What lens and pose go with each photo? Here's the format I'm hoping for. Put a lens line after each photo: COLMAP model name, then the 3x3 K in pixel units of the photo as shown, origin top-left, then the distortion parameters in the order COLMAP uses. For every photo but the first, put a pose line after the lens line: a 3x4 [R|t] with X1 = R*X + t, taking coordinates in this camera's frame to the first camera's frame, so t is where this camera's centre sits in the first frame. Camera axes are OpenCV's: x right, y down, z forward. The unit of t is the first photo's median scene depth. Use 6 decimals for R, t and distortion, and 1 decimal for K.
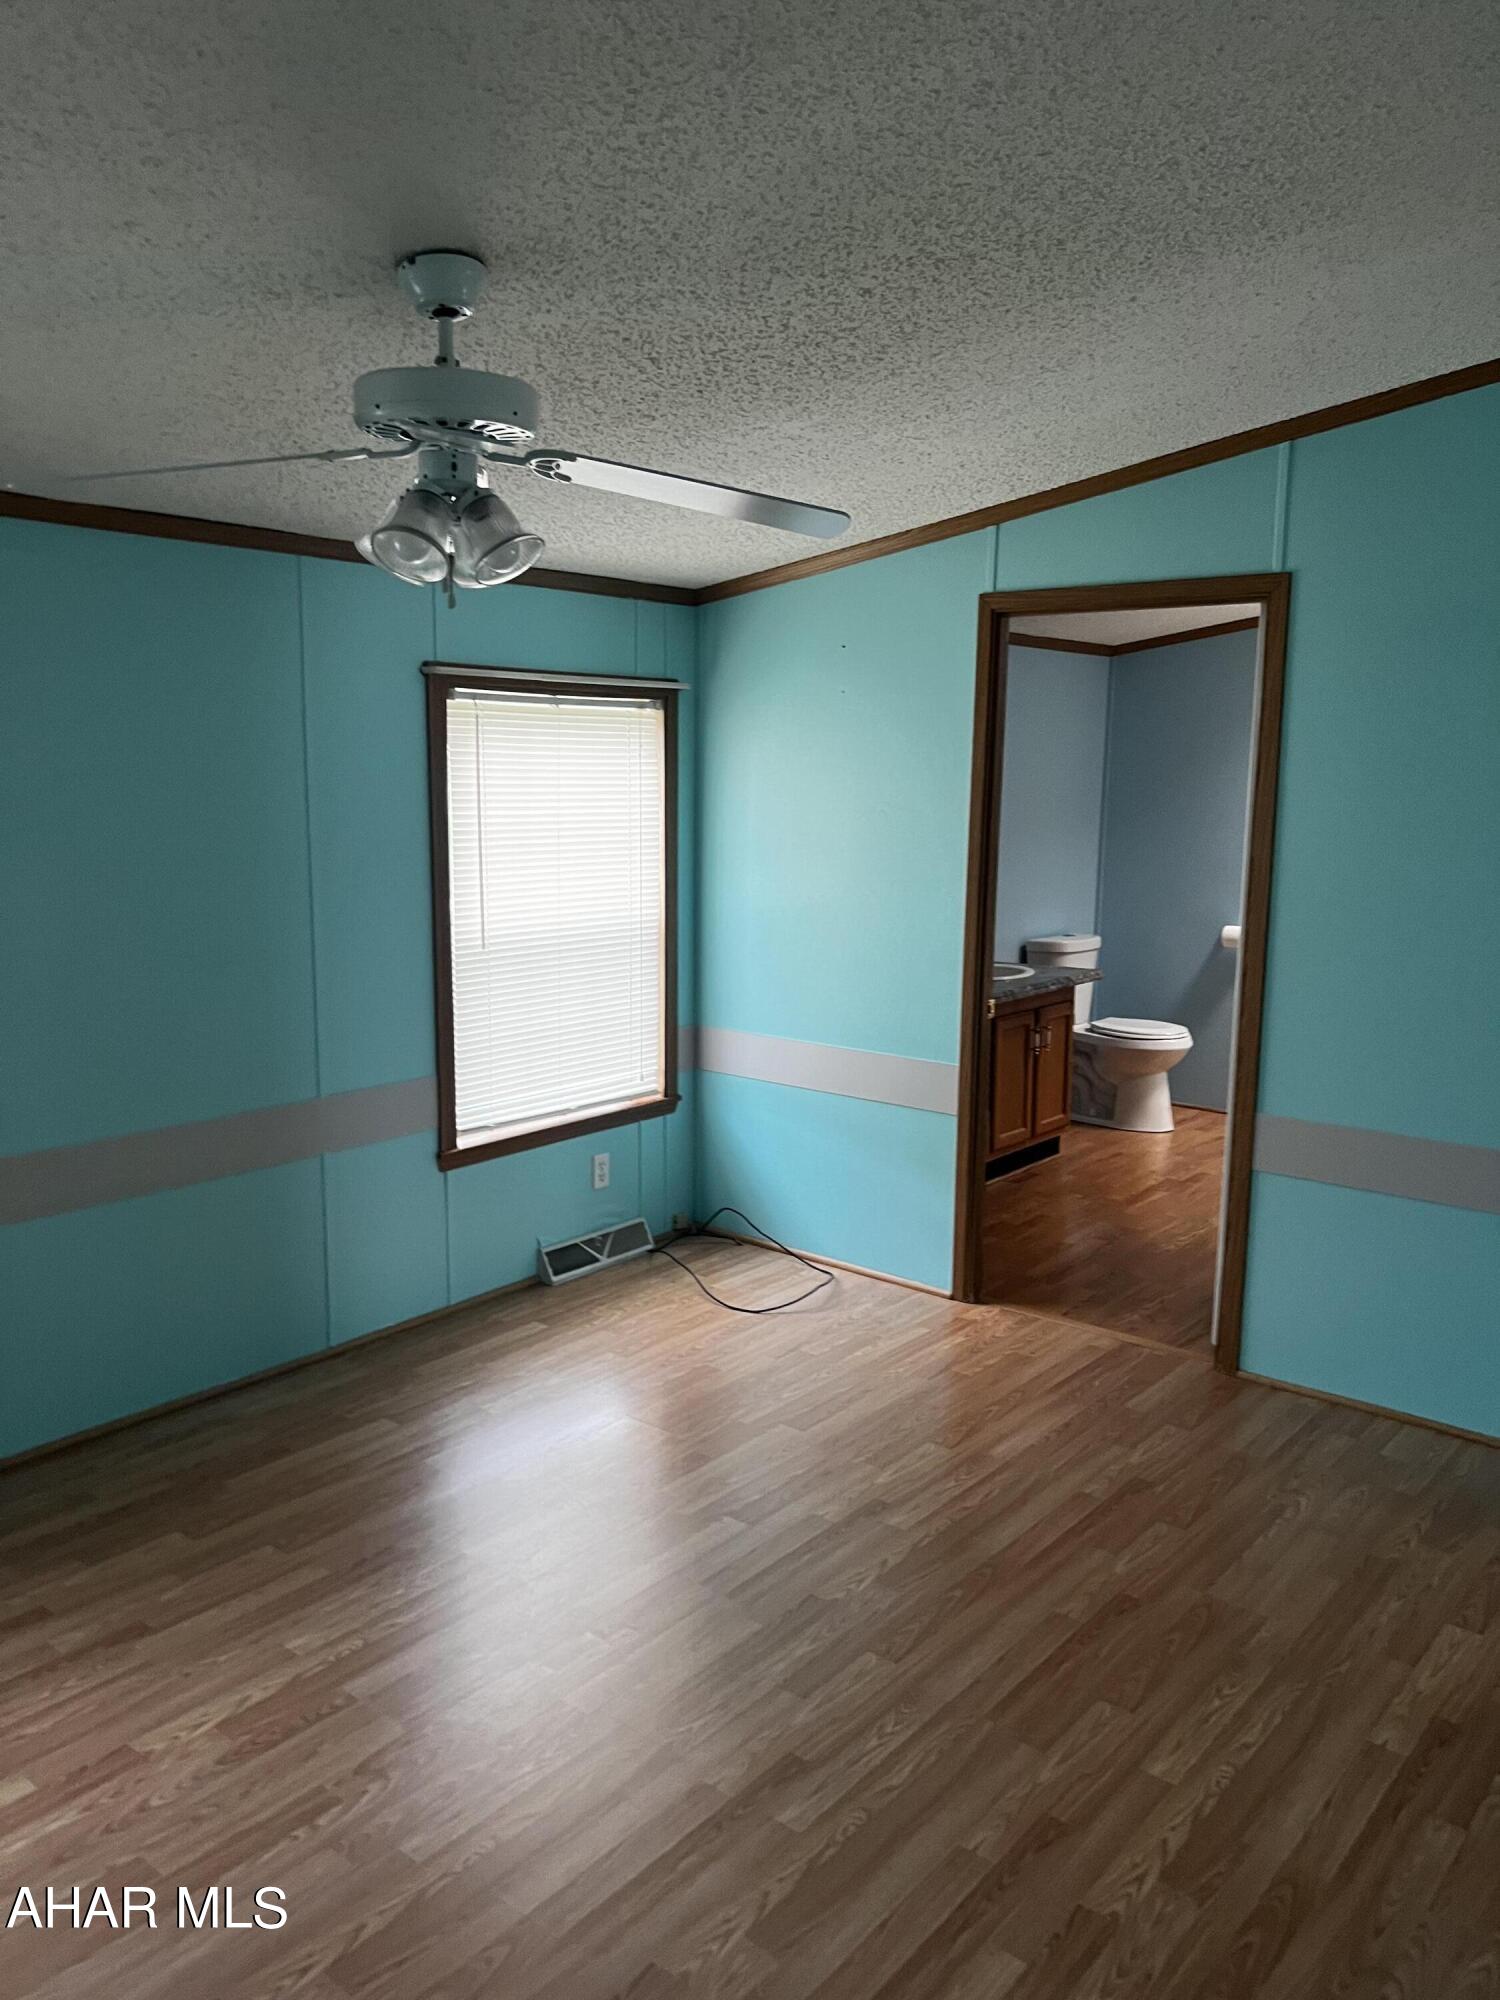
lens RADIAL K [[1501.6, 0, 746.7], [0, 1501.6, 1000.4], [0, 0, 1]] dist [0.061019, -0.057890]
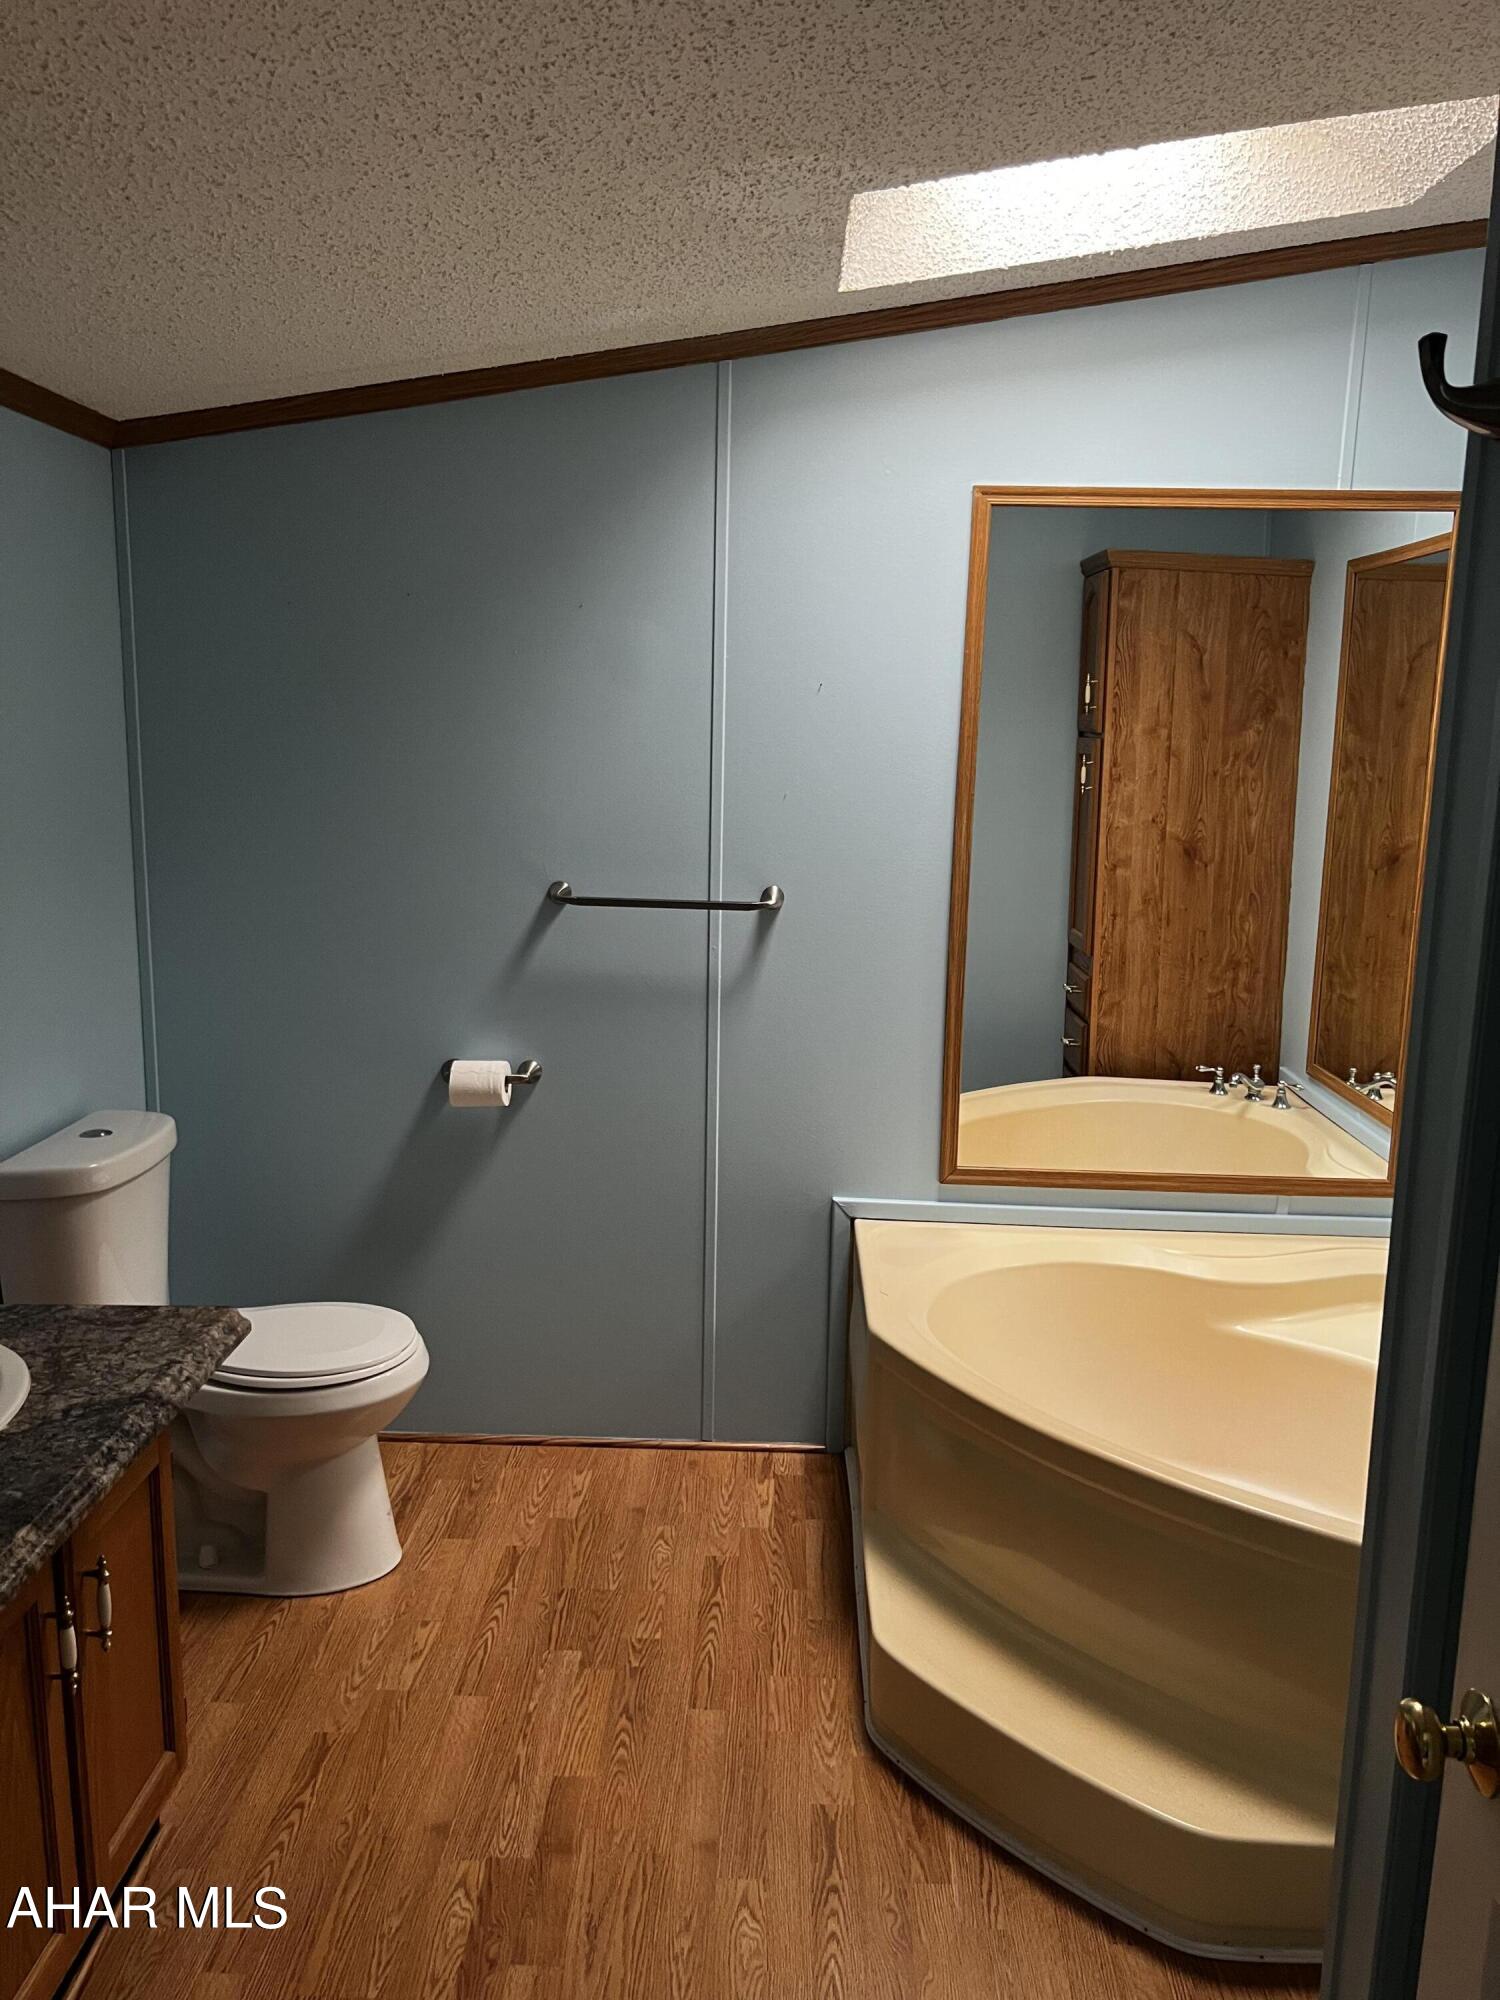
lens RADIAL K [[1501.6, 0, 743.2], [0, 1501.6, 1006.9], [0, 0, 1]] dist [0.061019, -0.057890]
pose [[0.791462, -0.115796, 0.600149, 0.115653], [0.090761, 0.993270, 0.071953, -0.094777], [-0.604442, -0.002478, 0.796645, 0.593350]]
